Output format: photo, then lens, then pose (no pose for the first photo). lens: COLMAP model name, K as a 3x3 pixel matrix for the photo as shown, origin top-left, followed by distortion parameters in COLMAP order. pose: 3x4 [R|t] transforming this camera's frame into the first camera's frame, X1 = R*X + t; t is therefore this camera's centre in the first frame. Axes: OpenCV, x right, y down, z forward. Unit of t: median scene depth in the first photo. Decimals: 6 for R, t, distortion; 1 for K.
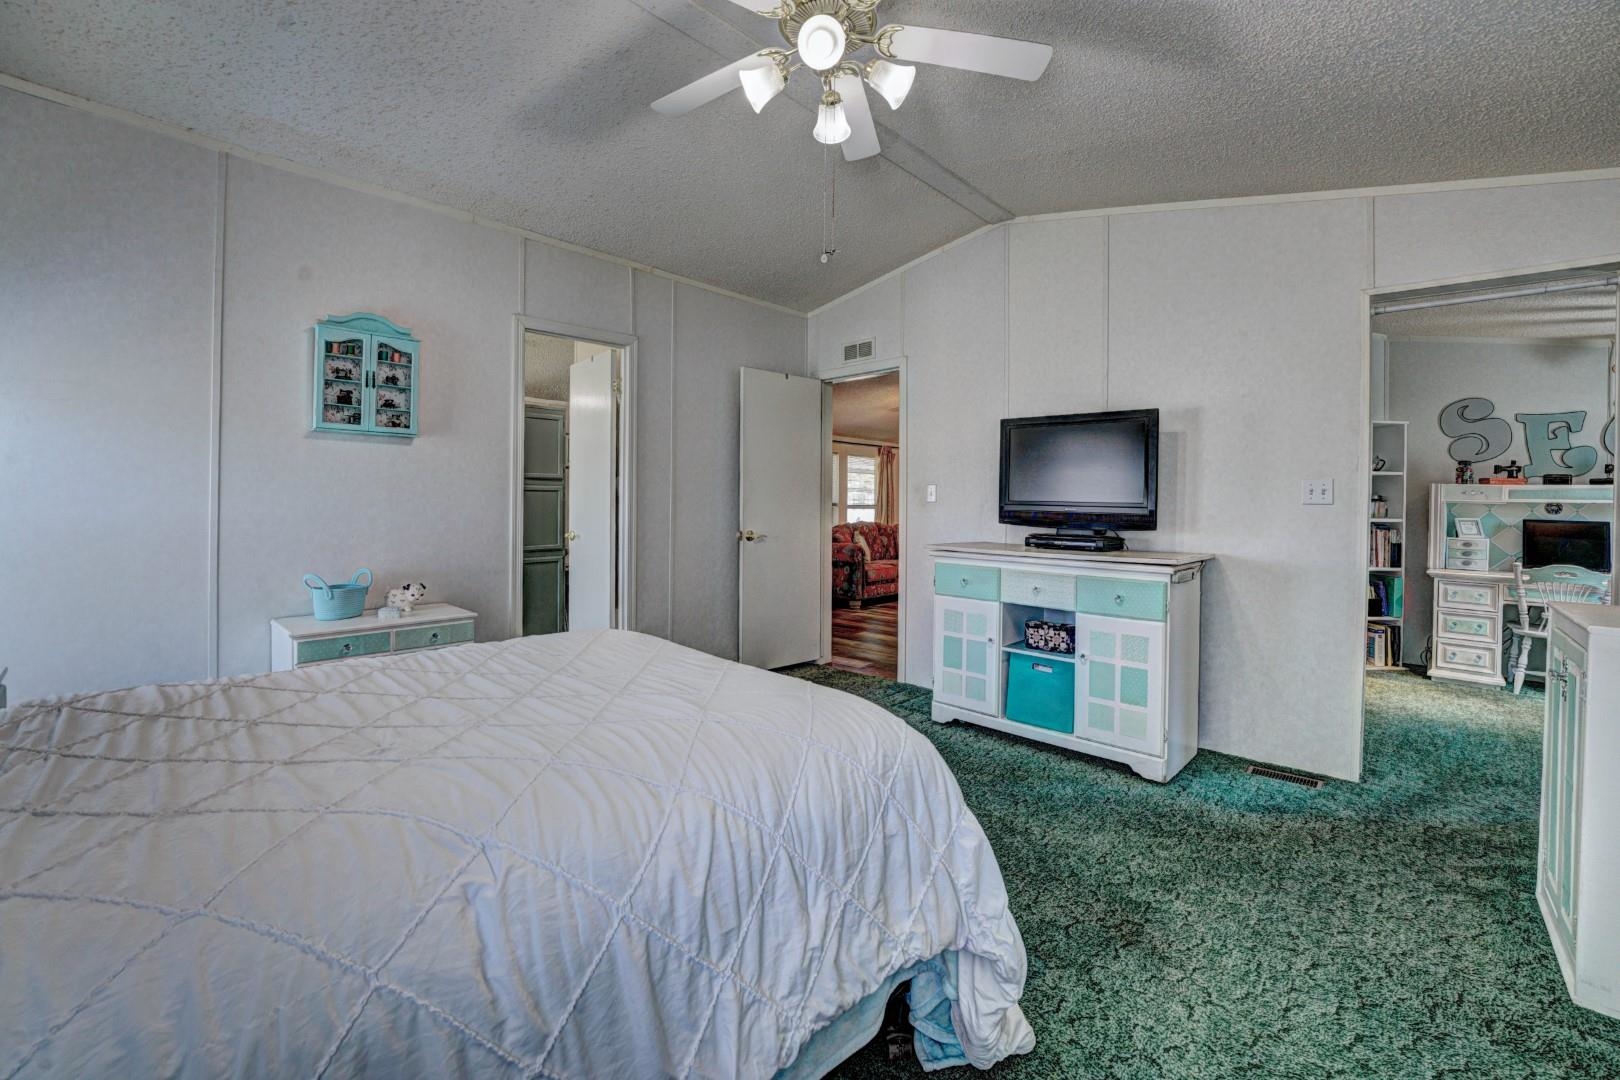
lens RADIAL K [[698.3, 0, 792.0], [0, 698.3, 495.9], [0, 0, 1]] dist [-0.026290, 0.002027]
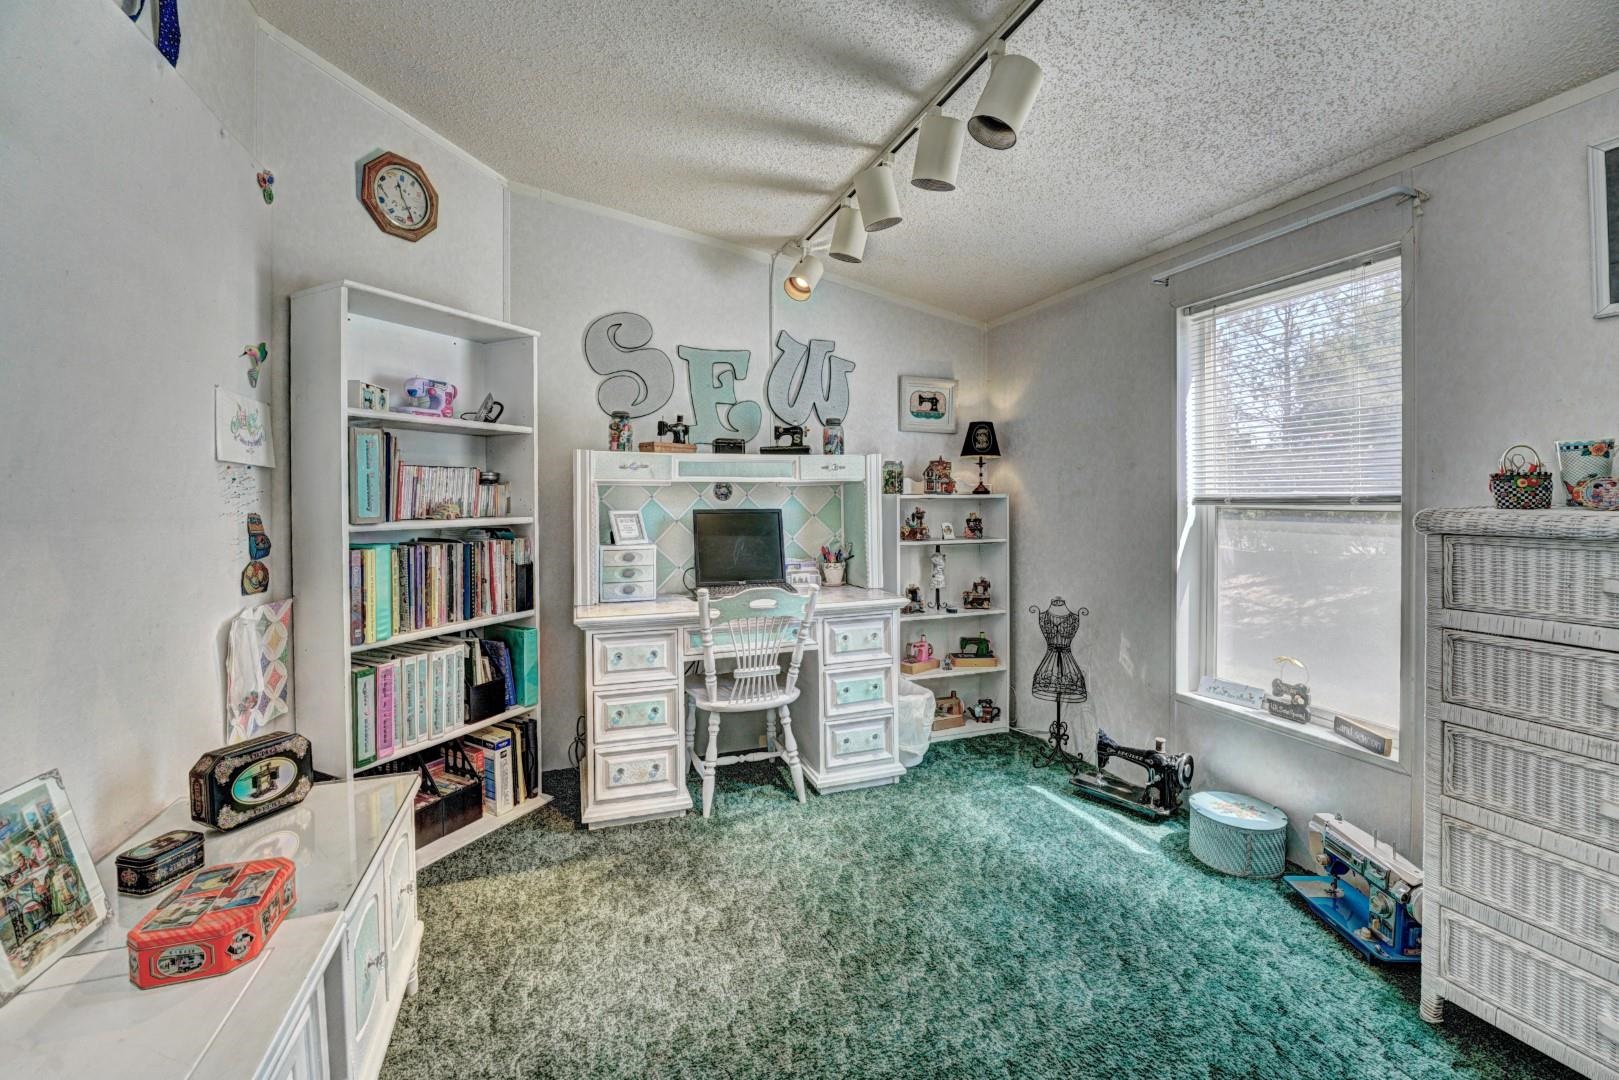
lens RADIAL K [[697.9, 0, 799.7], [0, 697.9, 493.8], [0, 0, 1]] dist [-0.026290, 0.002027]
pose [[0.473259, -0.020164, 0.880693, 0.550785], [0.017378, 0.999757, 0.013552, 0.013022], [-0.880752, 0.008891, 0.473494, 0.602155]]
